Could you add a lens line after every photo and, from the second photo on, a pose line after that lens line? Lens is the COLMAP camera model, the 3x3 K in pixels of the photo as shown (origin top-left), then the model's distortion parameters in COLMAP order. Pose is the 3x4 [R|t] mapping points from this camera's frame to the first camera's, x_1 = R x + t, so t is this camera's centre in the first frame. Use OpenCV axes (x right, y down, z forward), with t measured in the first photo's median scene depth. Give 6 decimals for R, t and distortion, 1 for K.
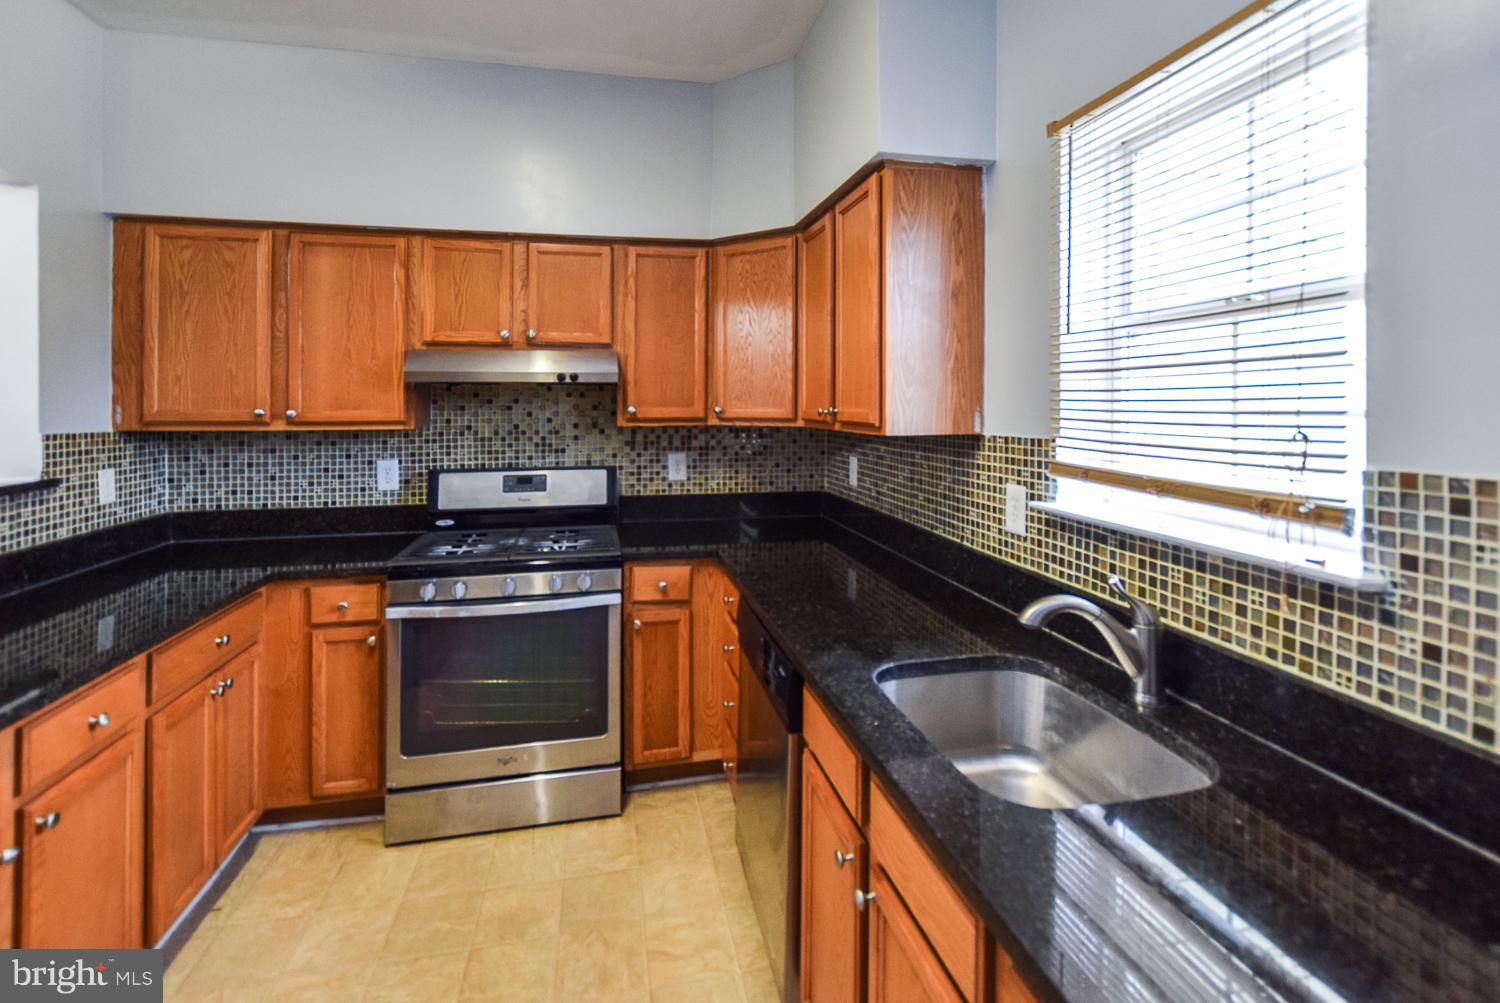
lens RADIAL K [[692.7, 0, 761.2], [0, 692.7, 394.9], [0, 0, 1]] dist [-0.011398, -0.001402]
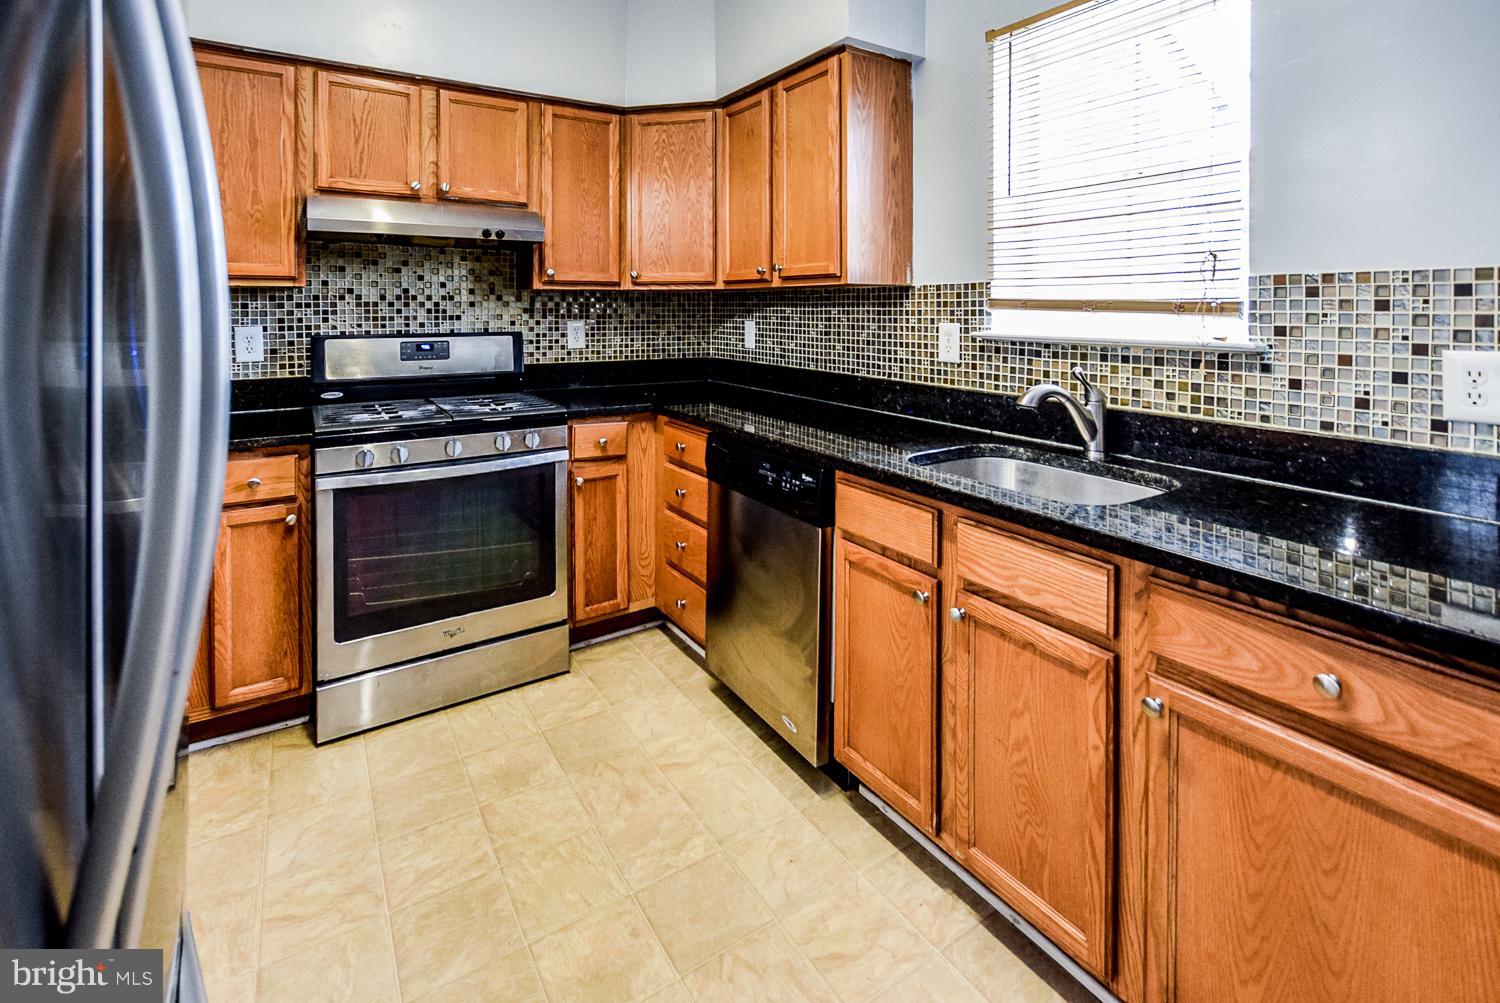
lens RADIAL K [[692.7, 0, 759.3], [0, 692.7, 306.2], [0, 0, 1]] dist [-0.011398, -0.001402]
pose [[0.936638, 0.000083, 0.350299, -0.288821], [-0.003478, 0.999953, 0.009063, 0.068711], [-0.350282, -0.009707, 0.936594, -0.027689]]
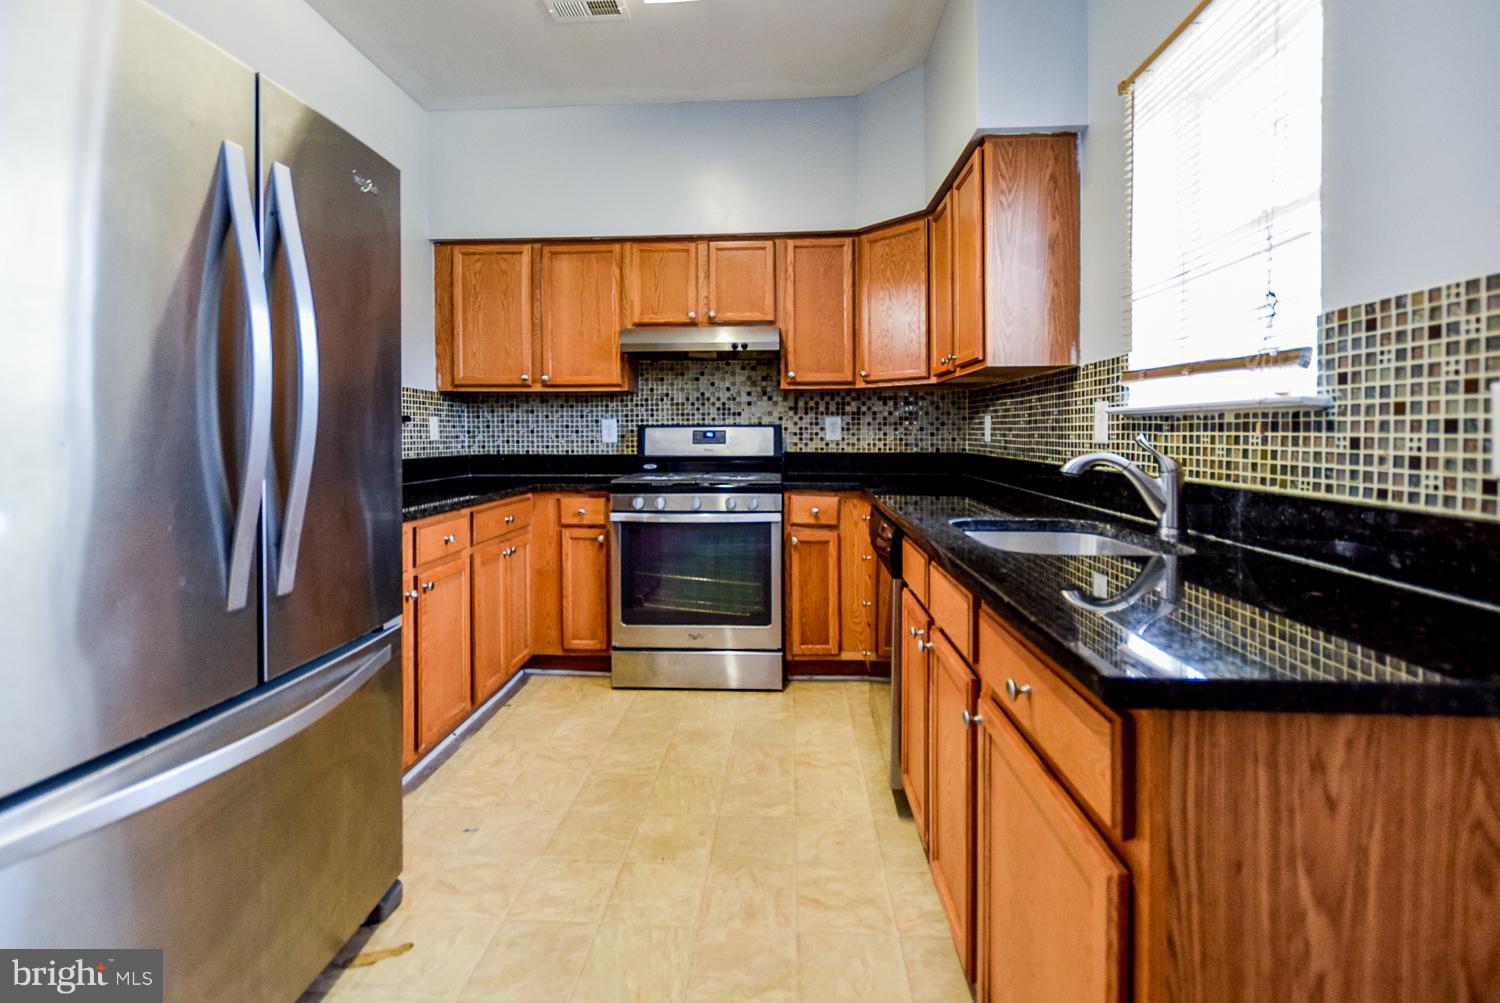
lens RADIAL K [[692.7, 0, 755.1], [0, 692.7, 427.7], [0, 0, 1]] dist [-0.011398, -0.001402]
pose [[0.961837, -0.008240, -0.273499, 0.093391], [0.009798, 0.999943, 0.004332, 0.124308], [0.273448, -0.006847, 0.961862, -0.208230]]
